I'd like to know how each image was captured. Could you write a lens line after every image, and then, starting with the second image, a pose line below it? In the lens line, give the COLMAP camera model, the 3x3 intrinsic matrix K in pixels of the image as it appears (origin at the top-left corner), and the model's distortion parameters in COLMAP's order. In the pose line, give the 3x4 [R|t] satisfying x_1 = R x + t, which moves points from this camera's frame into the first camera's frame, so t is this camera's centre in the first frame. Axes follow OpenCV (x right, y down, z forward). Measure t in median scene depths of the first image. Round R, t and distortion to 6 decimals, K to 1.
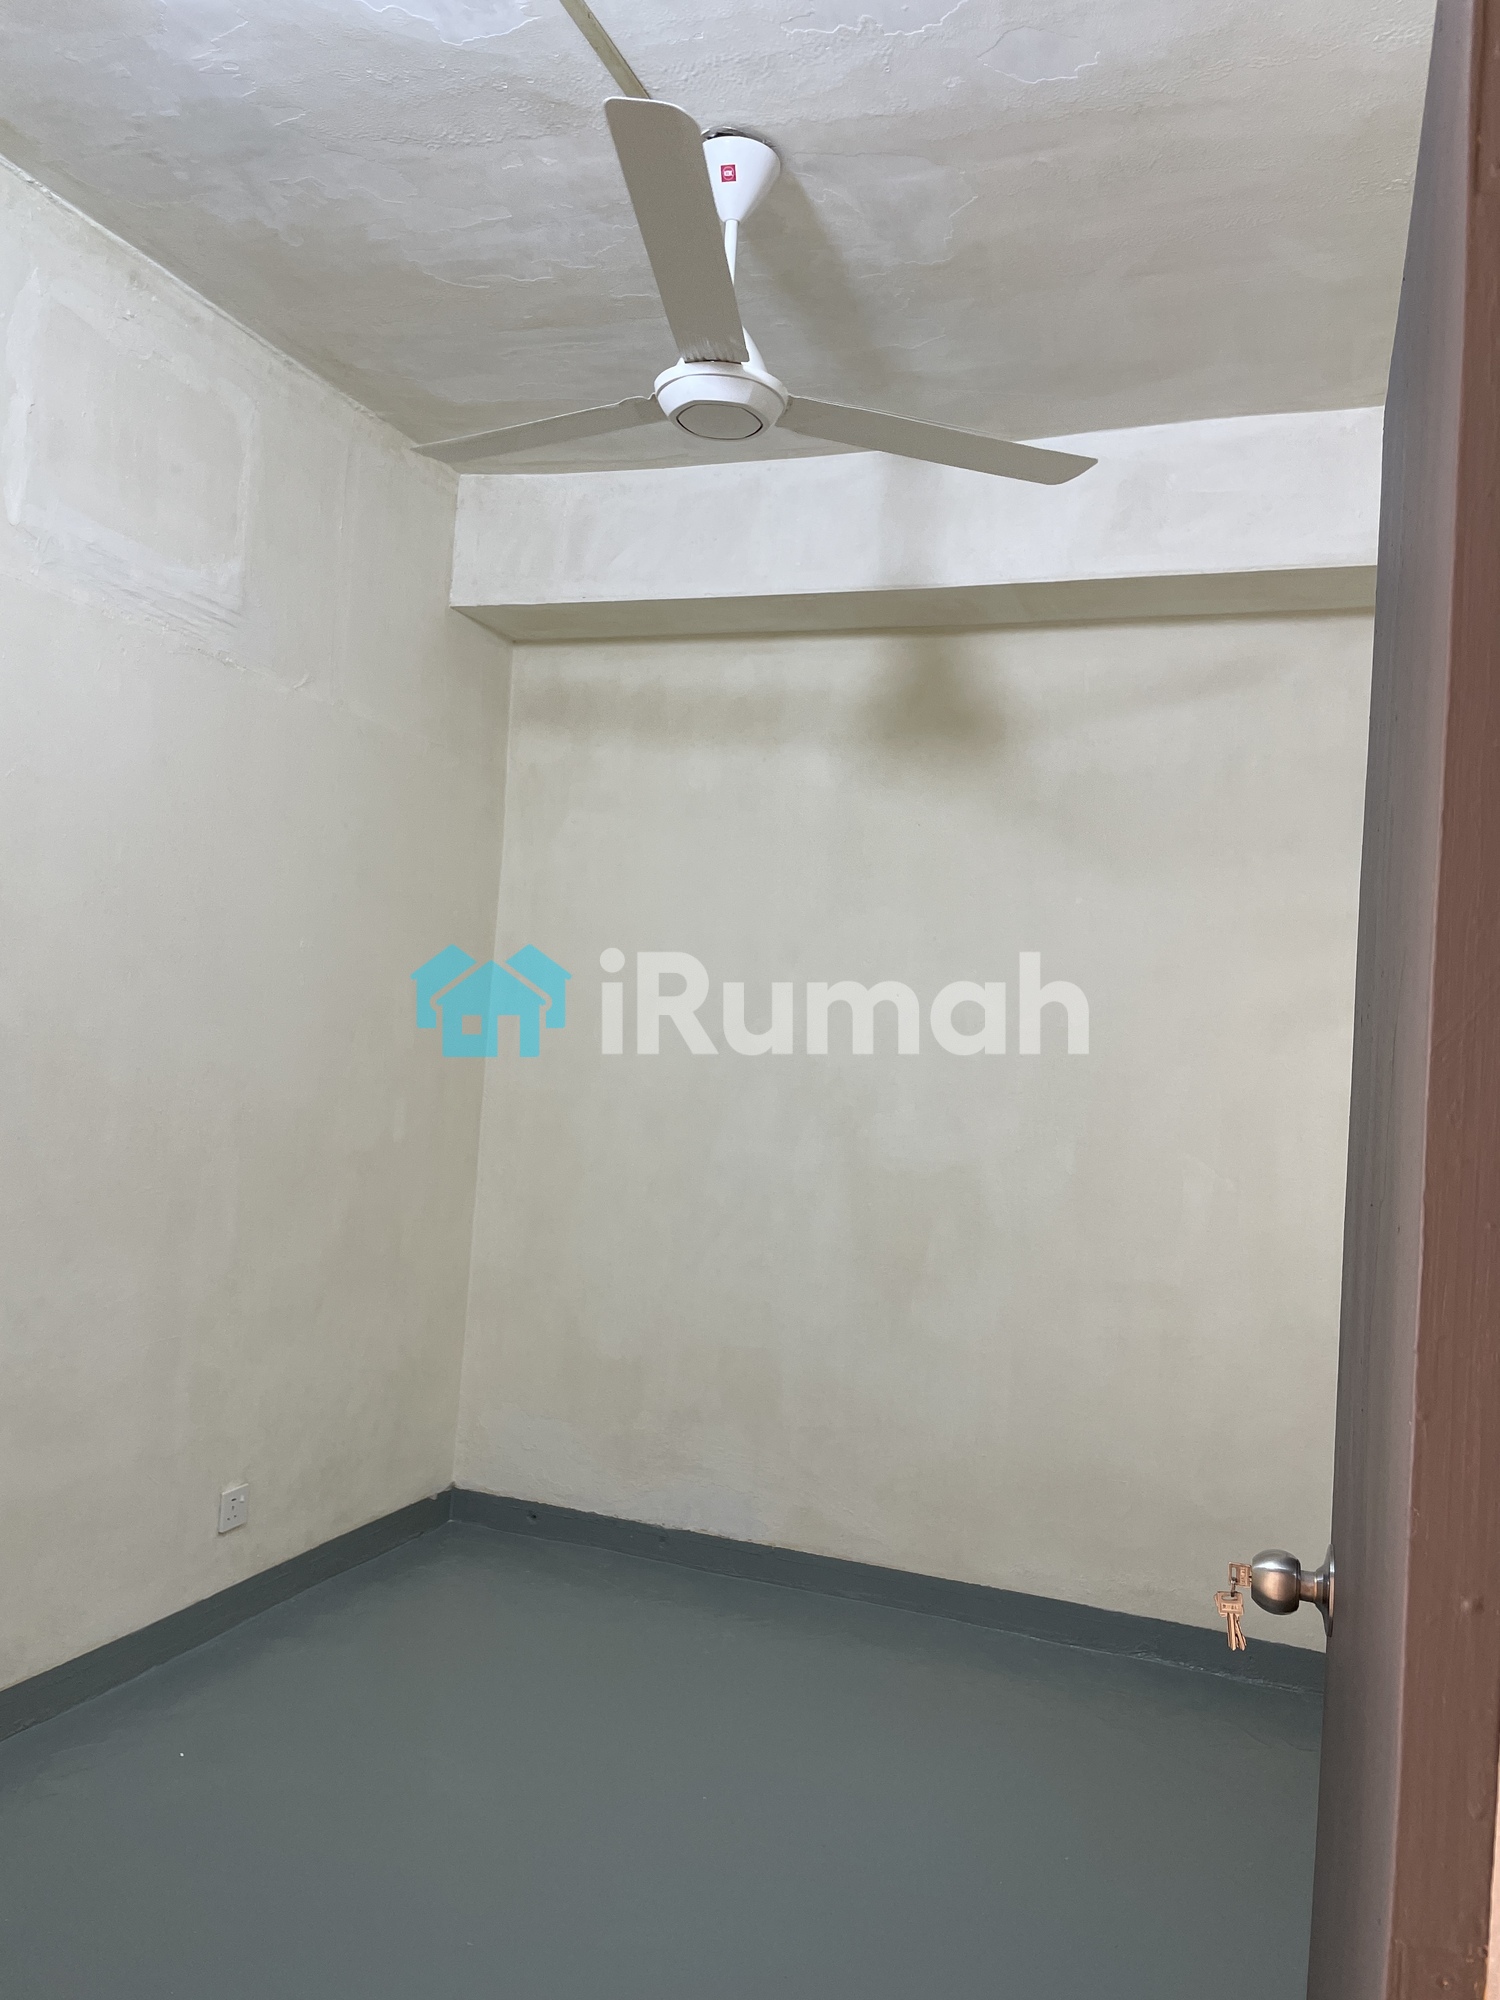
lens RADIAL K [[1478.1, 0, 750.0], [0, 1478.1, 1000.0], [0, 0, 1]] dist [0.002051, -0.001864]
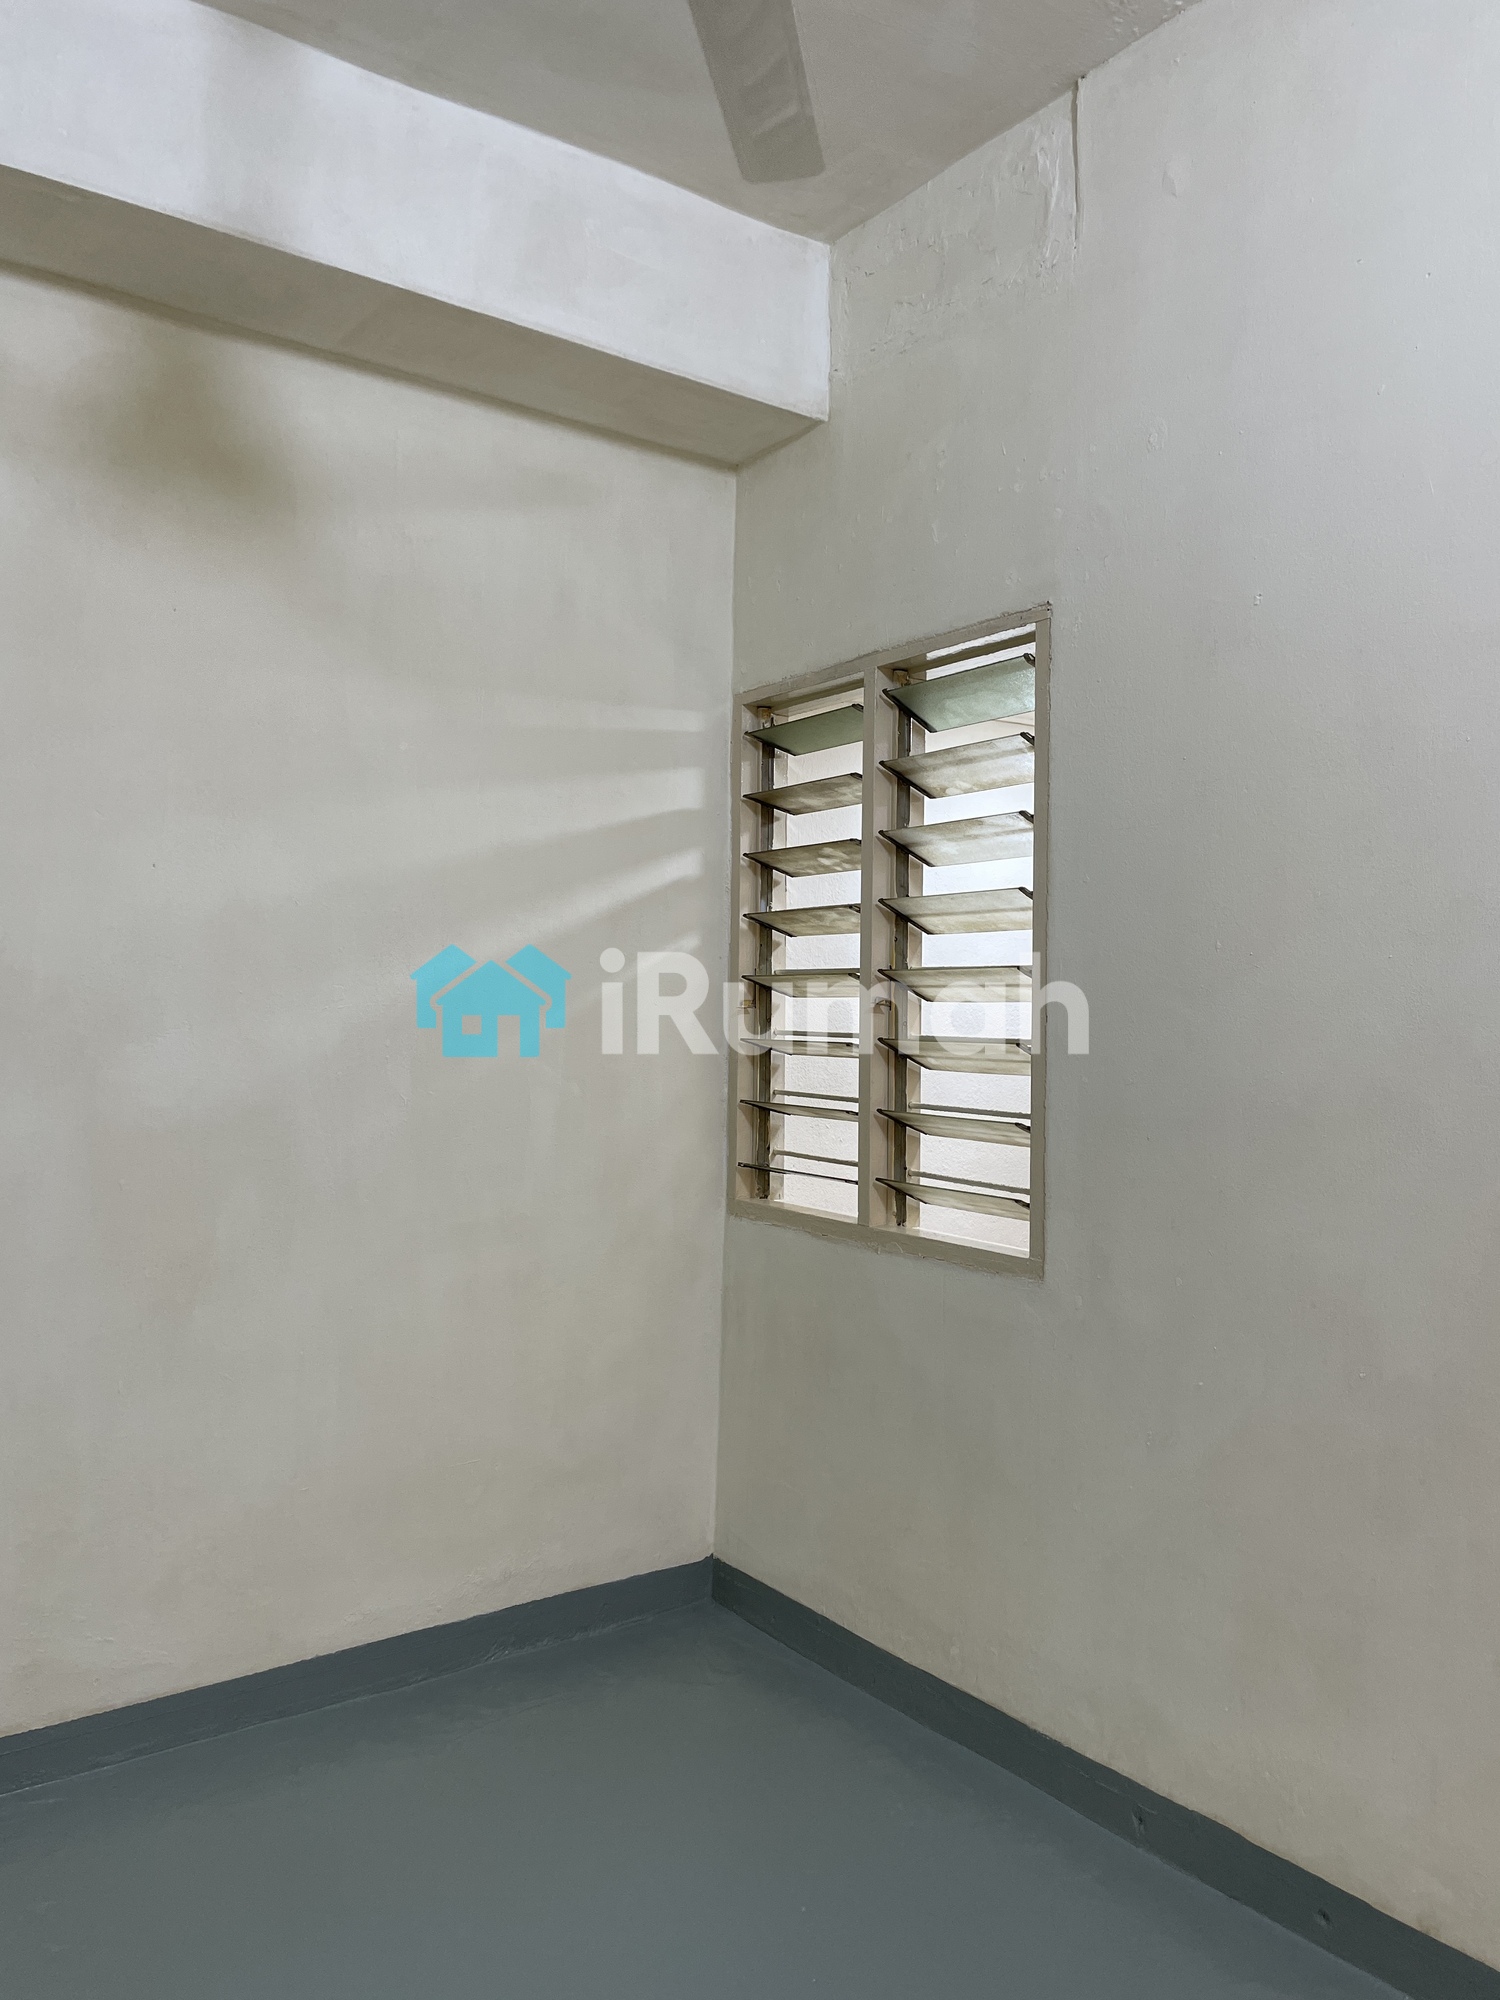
lens RADIAL K [[1478.1, 0, 750.0], [0, 1478.1, 1000.0], [0, 0, 1]] dist [0.002051, -0.001864]
pose [[0.542593, -0.058245, 0.837974, -0.325146], [-0.008111, 0.997183, 0.074563, 0.006561], [-0.839957, -0.047254, 0.540592, 0.419677]]
